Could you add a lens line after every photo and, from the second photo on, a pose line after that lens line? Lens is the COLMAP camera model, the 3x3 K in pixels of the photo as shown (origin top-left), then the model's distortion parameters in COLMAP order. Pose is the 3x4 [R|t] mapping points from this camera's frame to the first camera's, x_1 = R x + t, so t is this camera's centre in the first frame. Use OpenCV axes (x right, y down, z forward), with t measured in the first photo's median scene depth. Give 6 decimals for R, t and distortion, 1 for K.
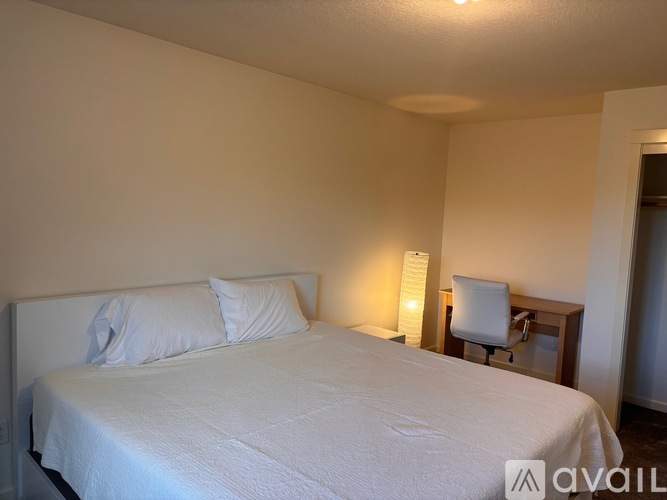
lens RADIAL K [[502.1, 0, 333.5], [0, 502.1, 250.0], [0, 0, 1]] dist [0.071035, -0.090522]
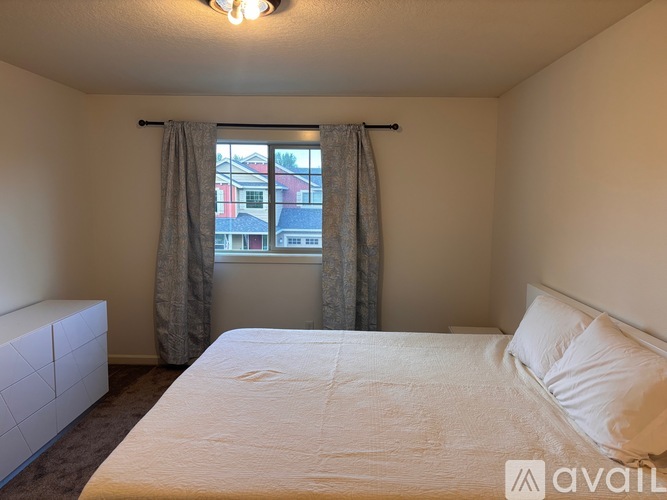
lens RADIAL K [[502.1, 0, 333.5], [0, 502.1, 250.0], [0, 0, 1]] dist [0.071035, -0.090522]
pose [[-0.754363, 0.026157, -0.655937, 0.601473], [-0.096378, 0.983965, 0.150078, -0.123026], [0.649345, 0.176431, -0.739746, 1.425304]]
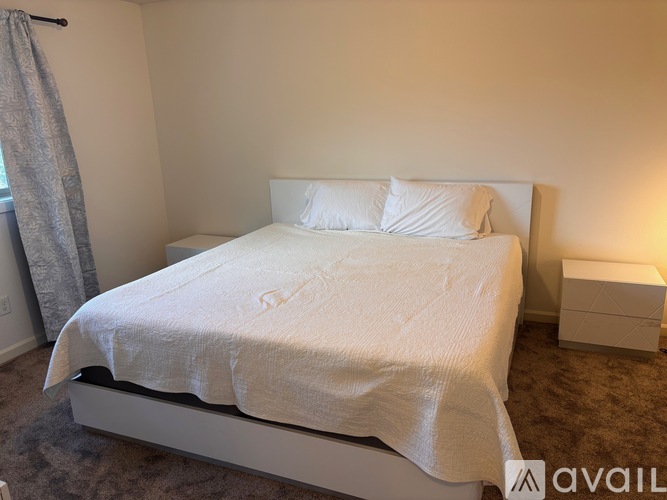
lens RADIAL K [[502.1, 0, 333.5], [0, 502.1, 250.0], [0, 0, 1]] dist [0.071035, -0.090522]
pose [[0.350793, 0.193419, -0.916261, 0.911497], [-0.034828, 0.980455, 0.193636, 0.000682], [0.935805, -0.036014, 0.350673, 0.503662]]
